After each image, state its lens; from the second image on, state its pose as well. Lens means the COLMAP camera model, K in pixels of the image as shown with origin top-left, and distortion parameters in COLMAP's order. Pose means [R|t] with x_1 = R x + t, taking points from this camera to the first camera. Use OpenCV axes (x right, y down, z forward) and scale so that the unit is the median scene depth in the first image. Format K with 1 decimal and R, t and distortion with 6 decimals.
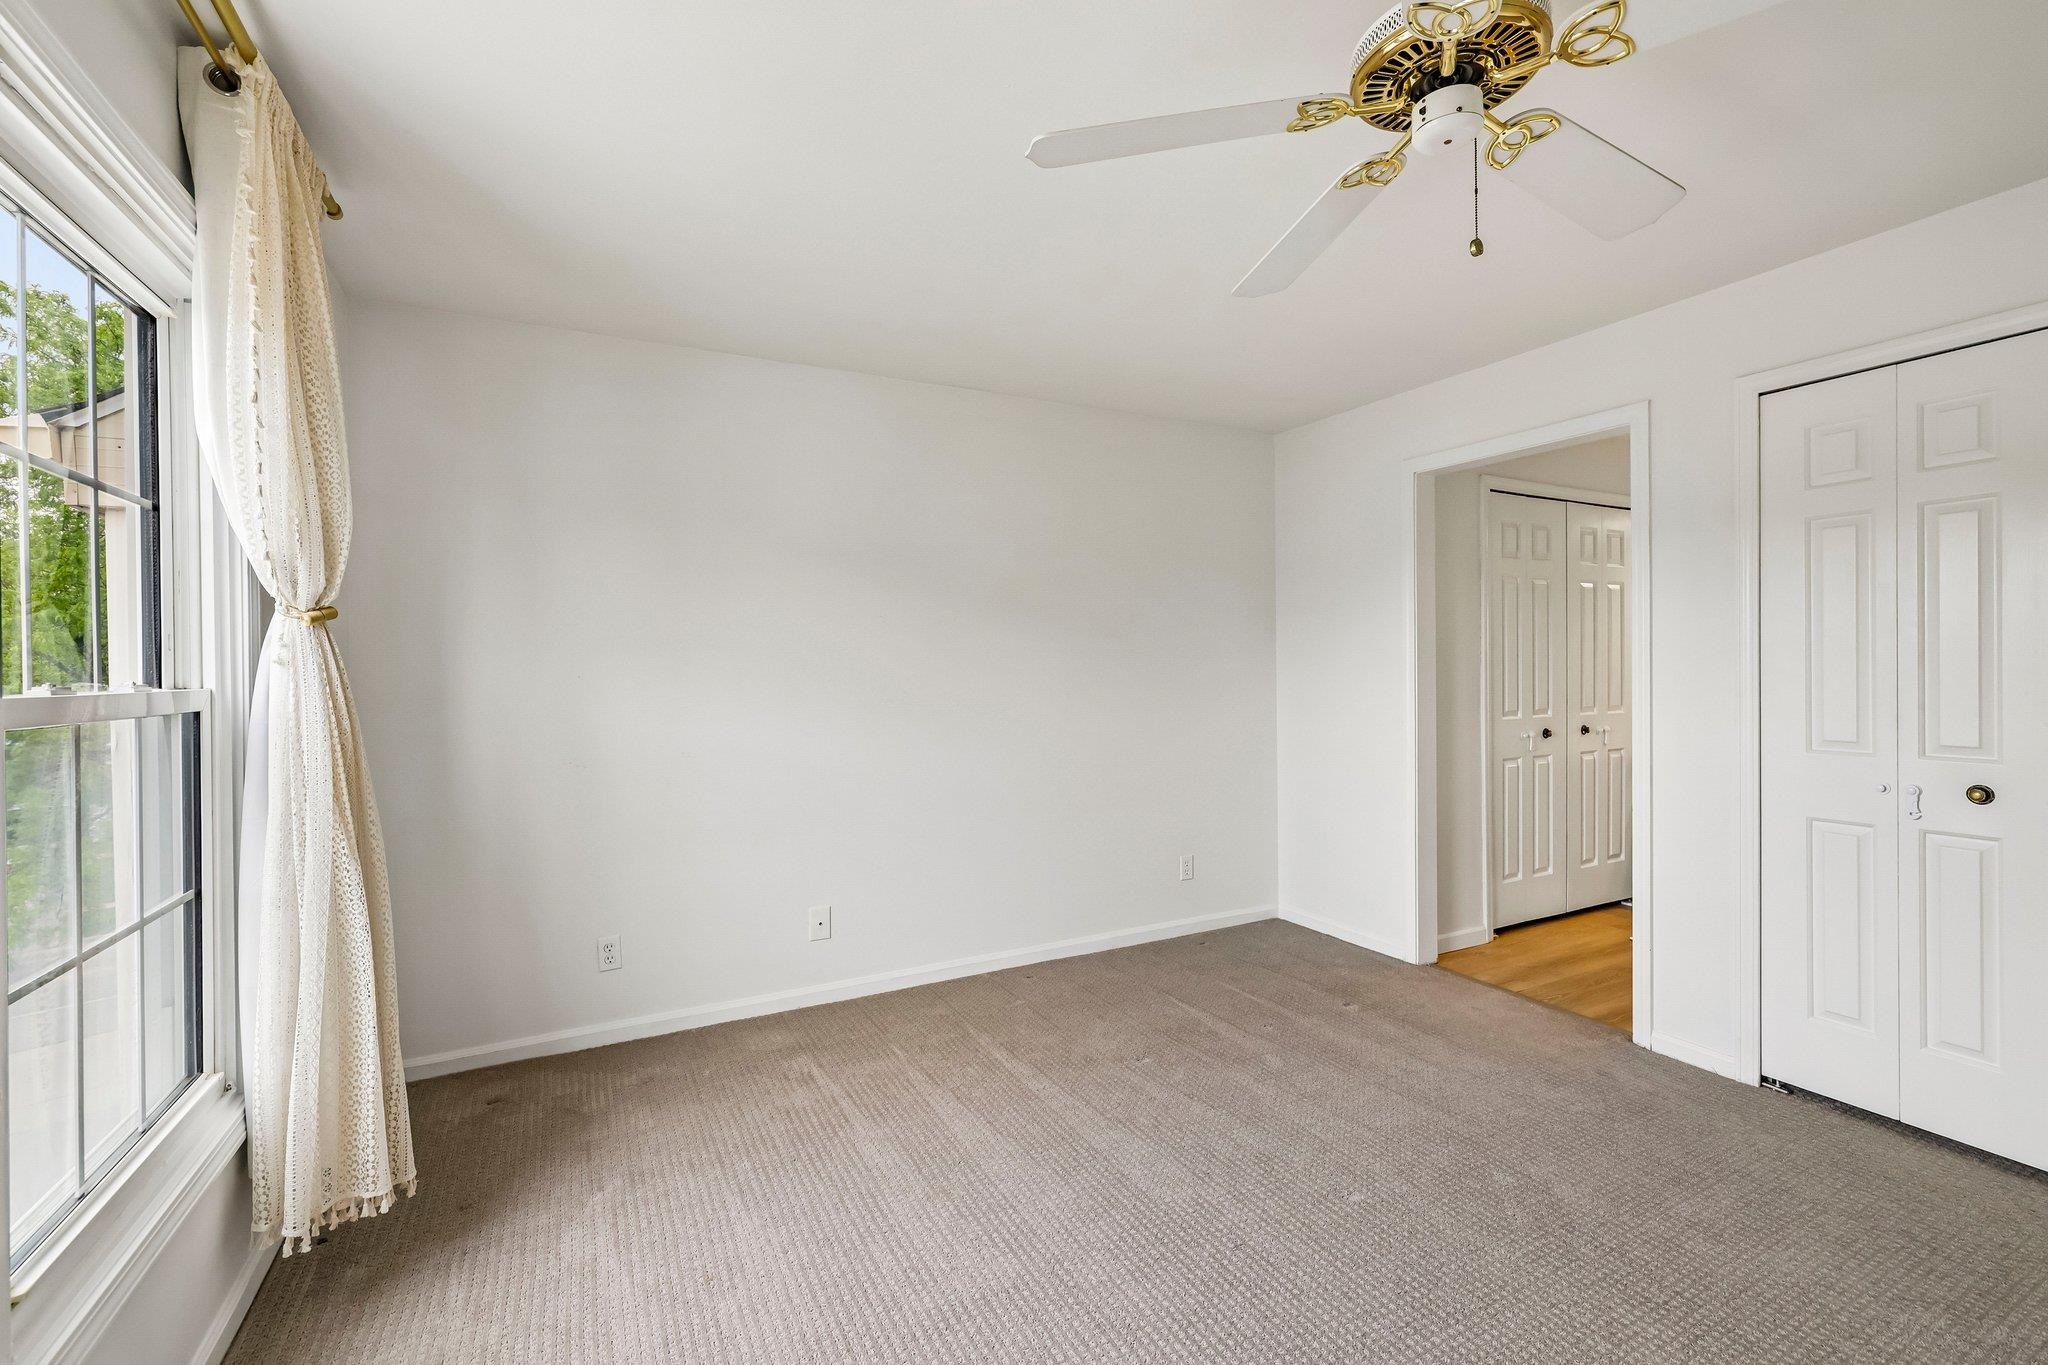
lens RADIAL K [[848.3, 0, 1025.8], [0, 848.3, 673.8], [0, 0, 1]] dist [-0.001895, -0.000471]
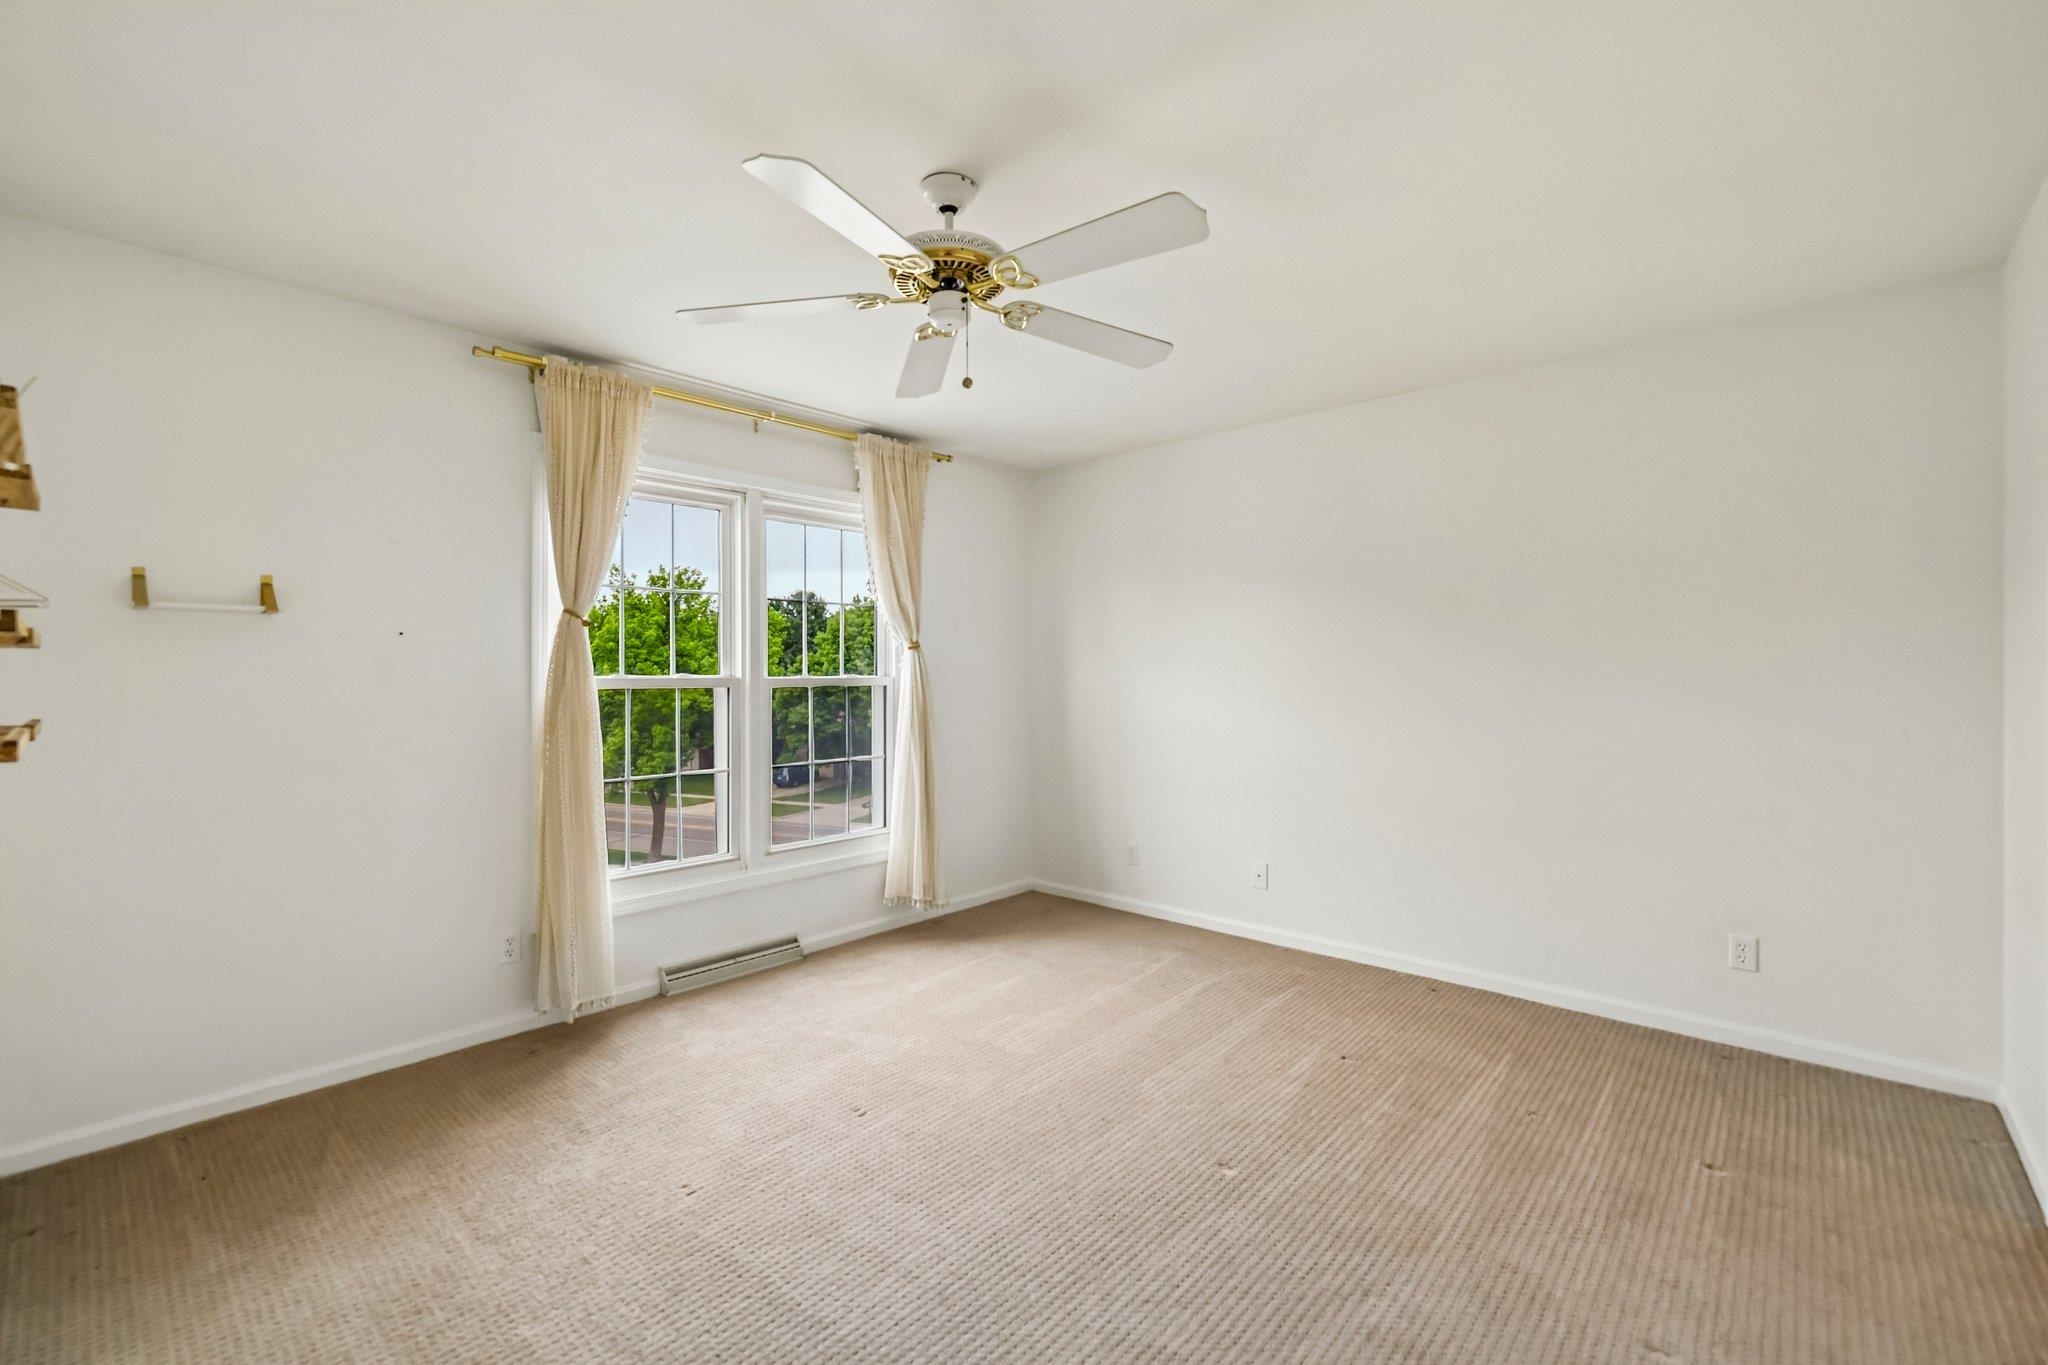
lens RADIAL K [[848.3, 0, 1024.4], [0, 848.3, 684.7], [0, 0, 1]] dist [-0.001895, -0.000471]
pose [[0.359985, 0.017210, -0.932799, 0.918241], [-0.005839, 0.999852, 0.016194, -0.001995], [0.932940, -0.000383, 0.360033, 0.277793]]
